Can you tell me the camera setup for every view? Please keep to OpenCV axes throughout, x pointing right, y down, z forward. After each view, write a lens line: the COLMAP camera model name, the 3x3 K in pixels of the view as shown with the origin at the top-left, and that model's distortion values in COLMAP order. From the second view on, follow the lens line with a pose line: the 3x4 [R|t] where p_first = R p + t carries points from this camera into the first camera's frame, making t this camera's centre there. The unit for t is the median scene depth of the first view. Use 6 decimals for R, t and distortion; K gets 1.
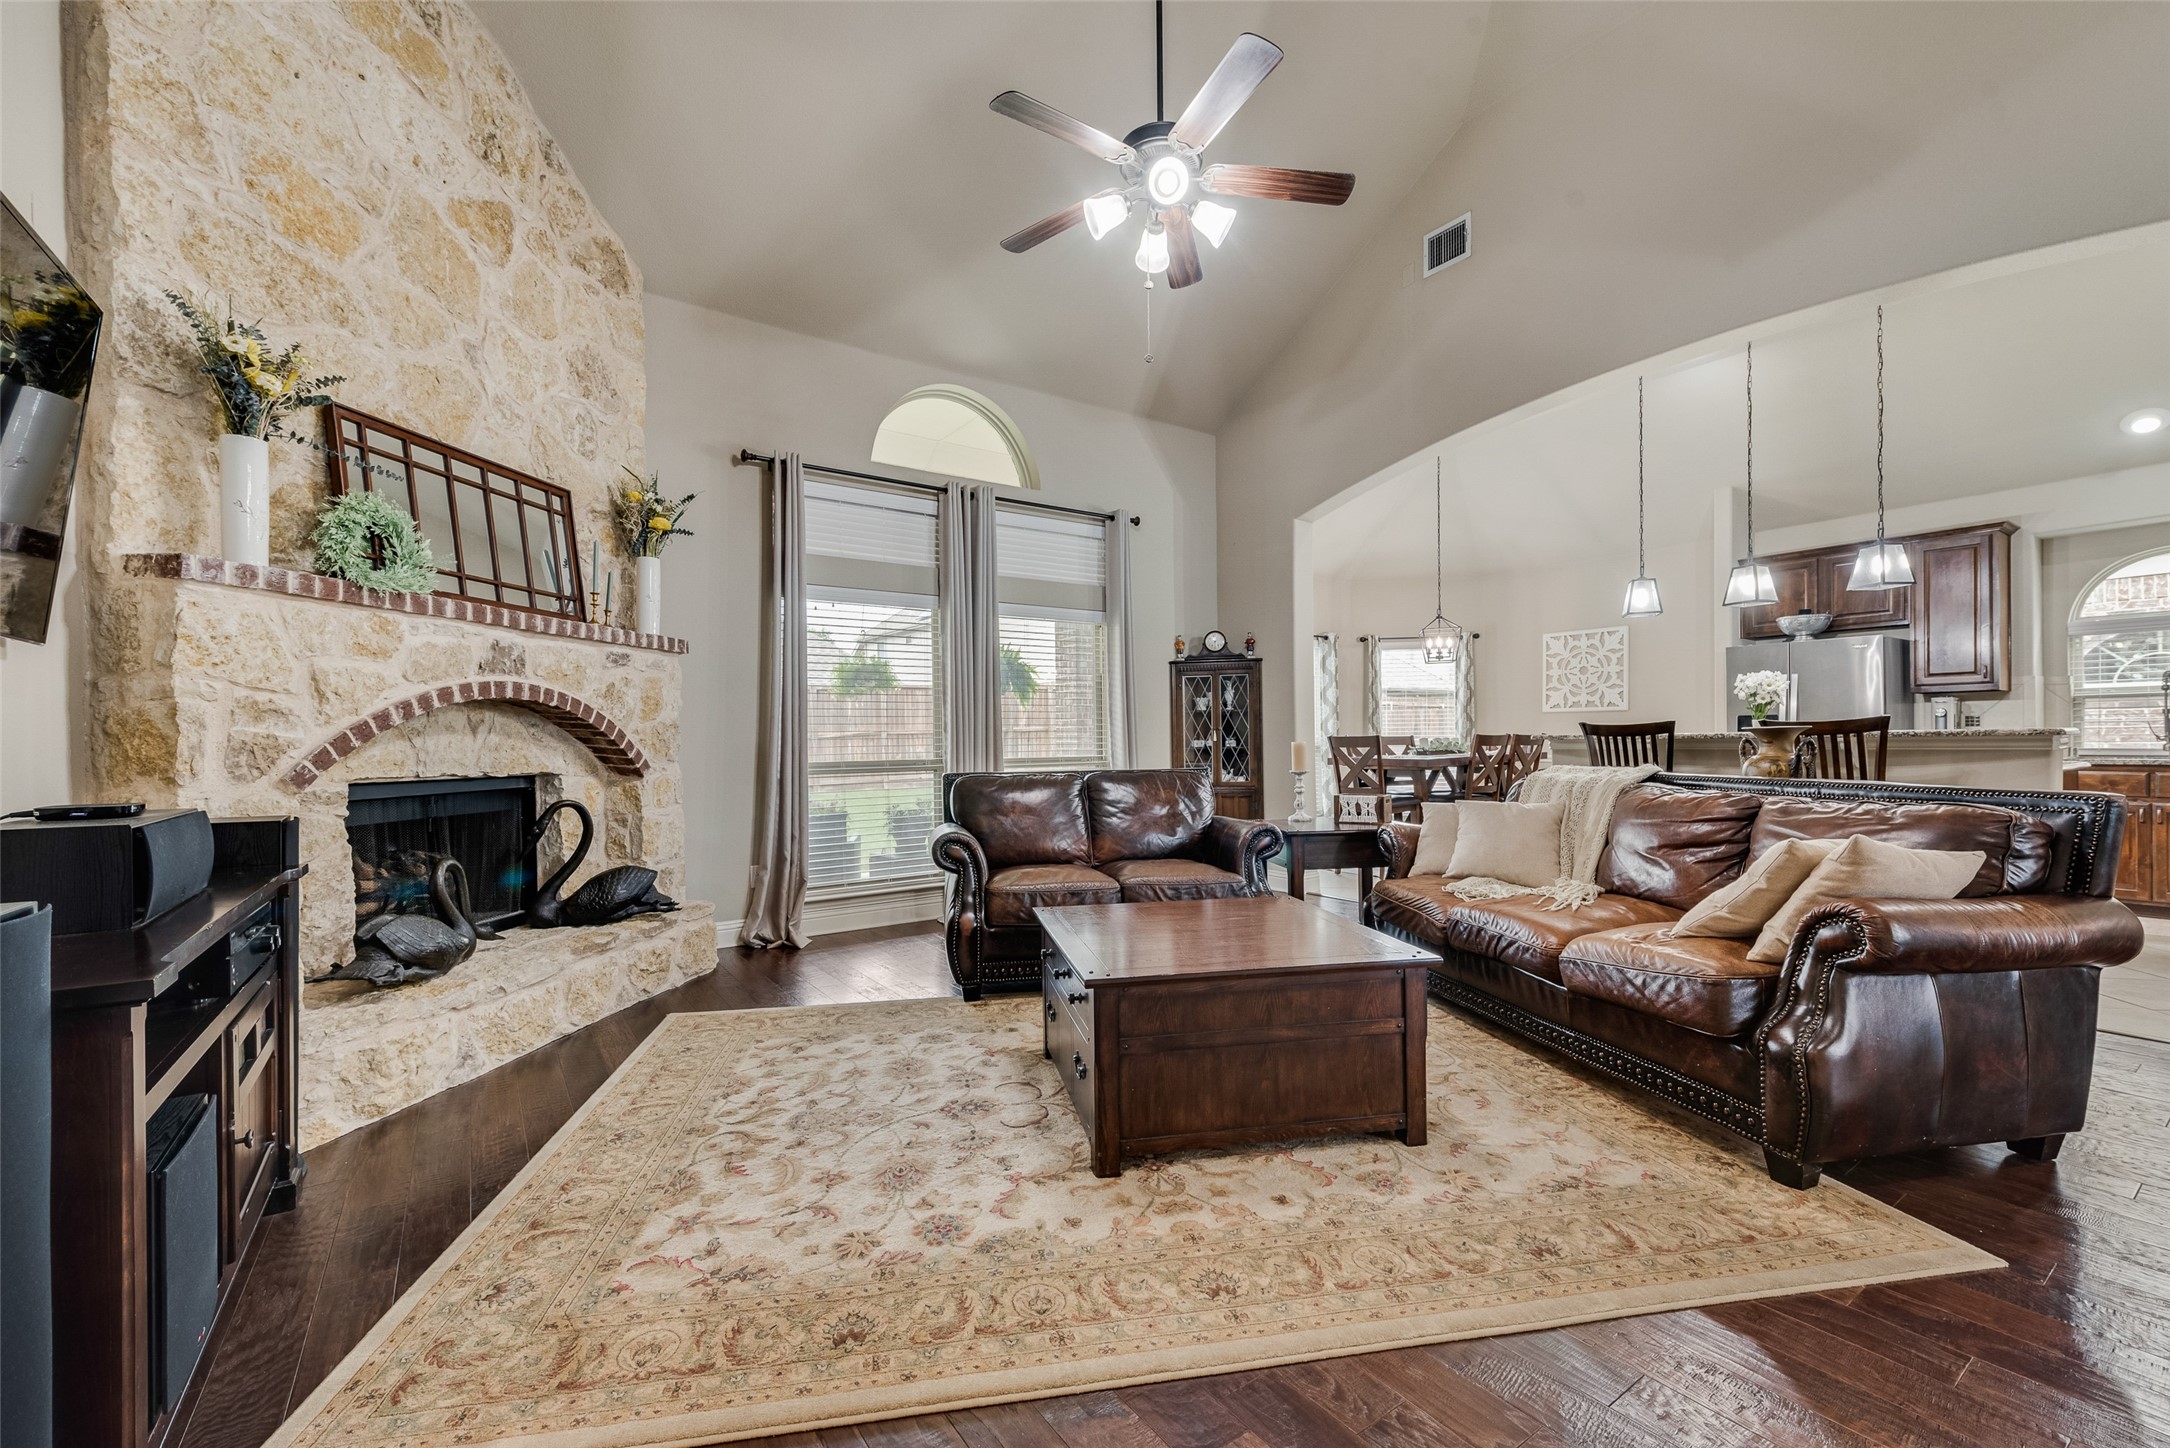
lens RADIAL K [[888.2, 0, 1078.6], [0, 888.2, 746.6], [0, 0, 1]] dist [0.004339, -0.000356]
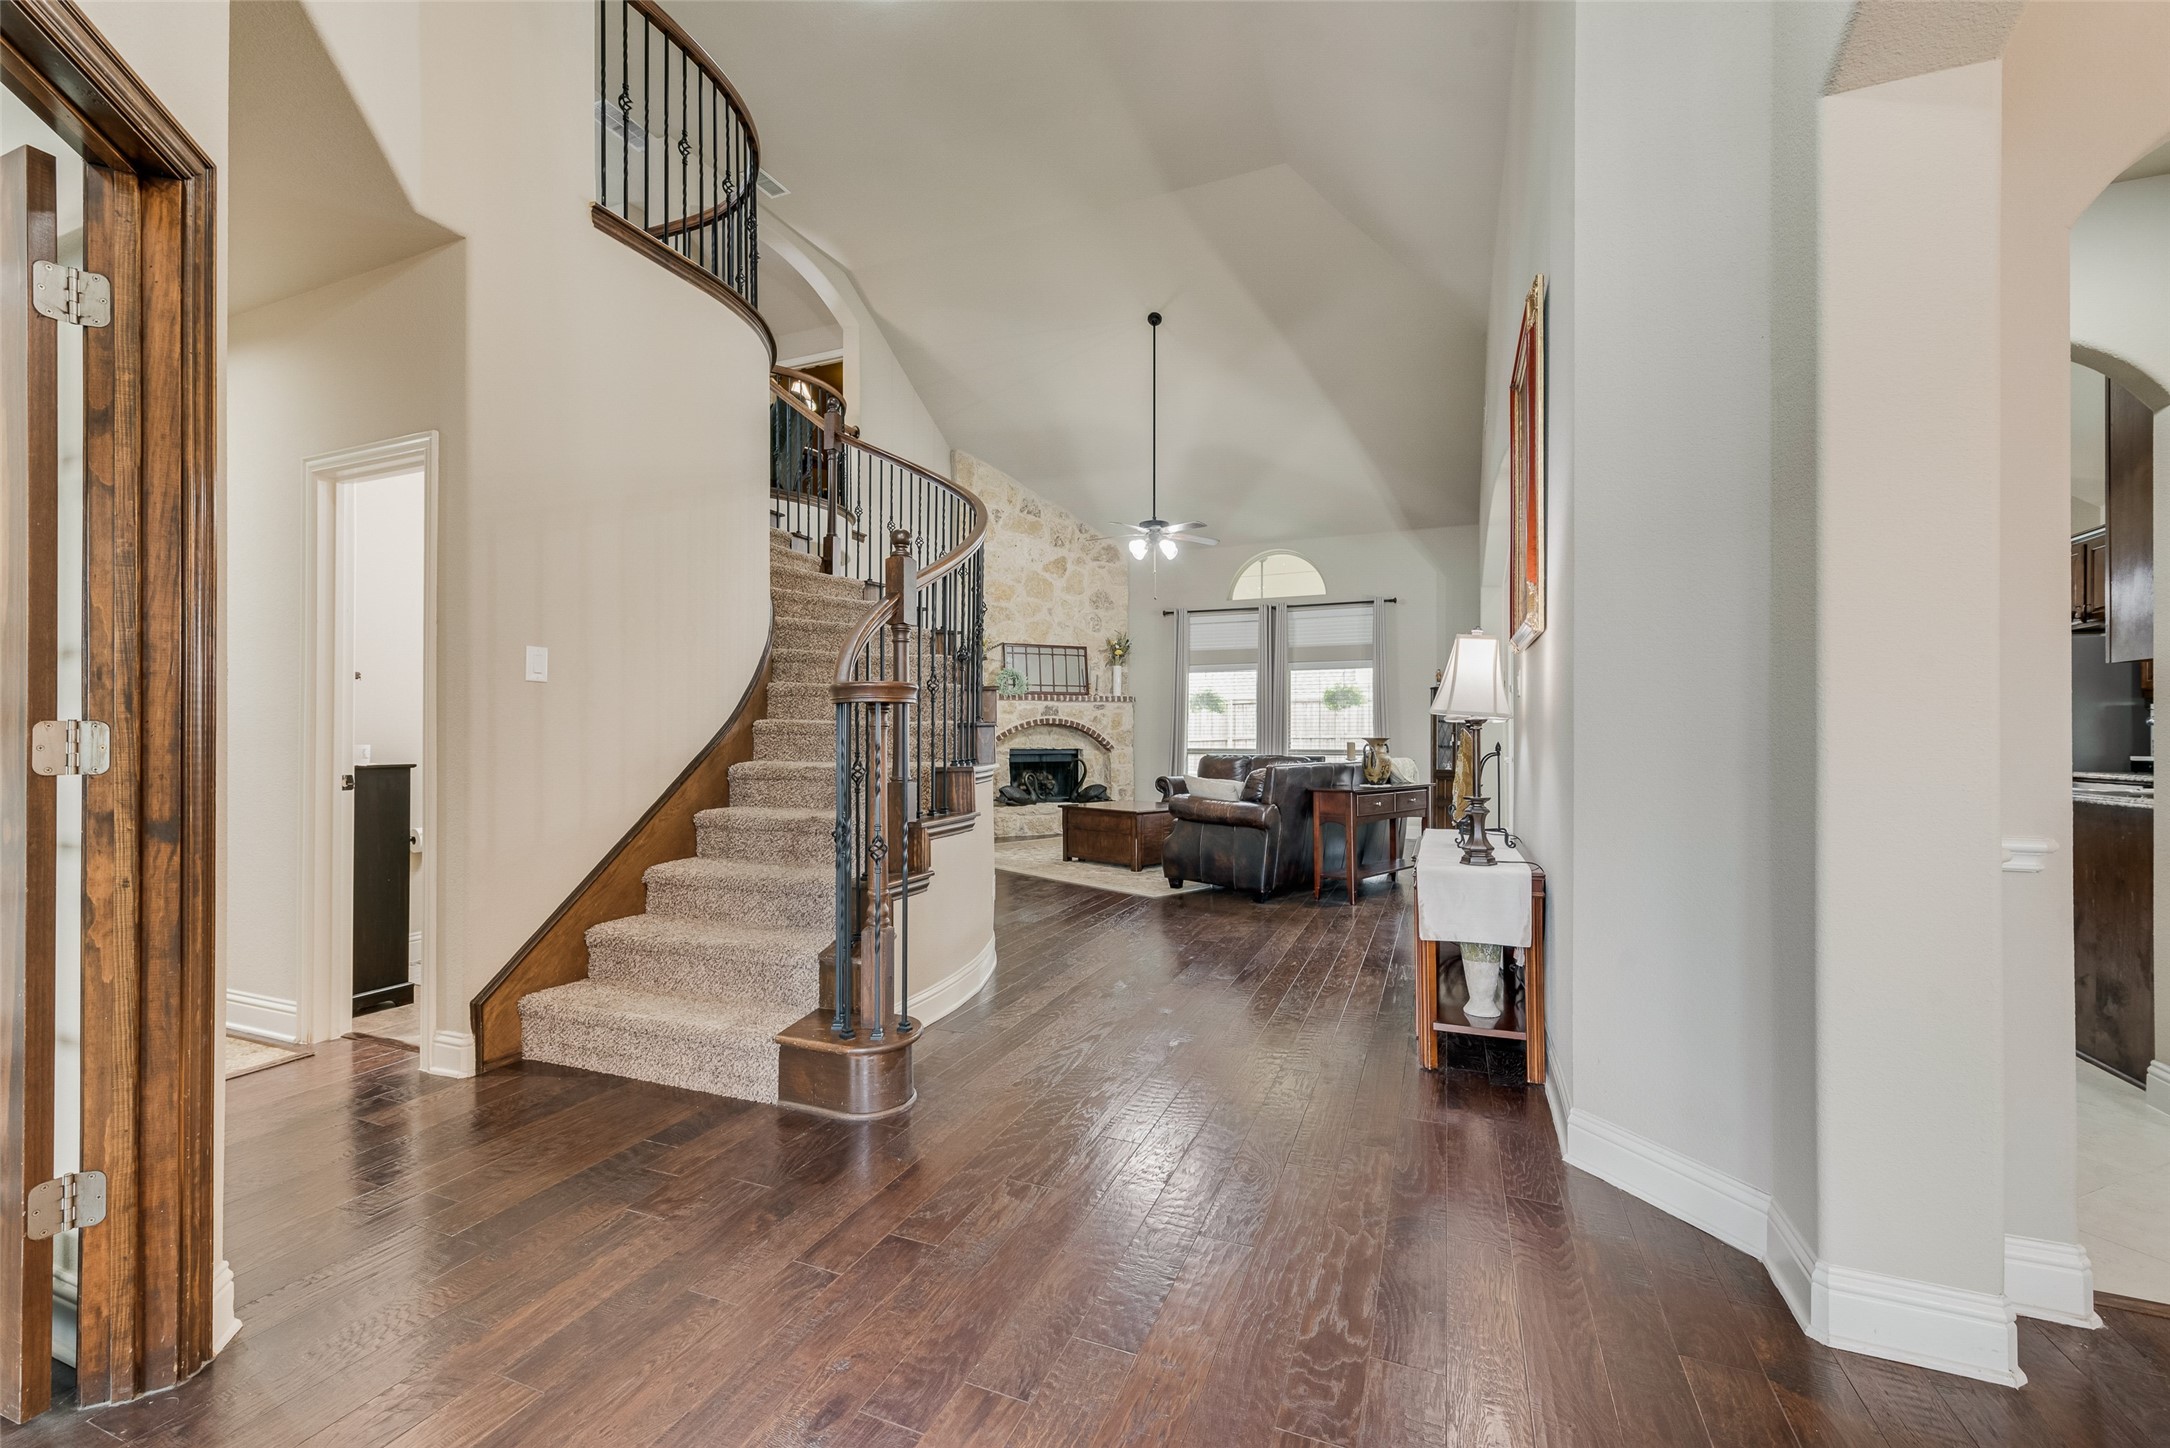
lens RADIAL K [[873.6, 0, 1086.7], [0, 873.6, 734.3], [0, 0, 1]] dist [0.000195, -0.000034]
pose [[0.549427, 0.009138, -0.835492, 1.722240], [-0.012945, 0.999913, 0.002424, -0.022278], [0.835441, 0.009484, 0.549498, -0.494856]]
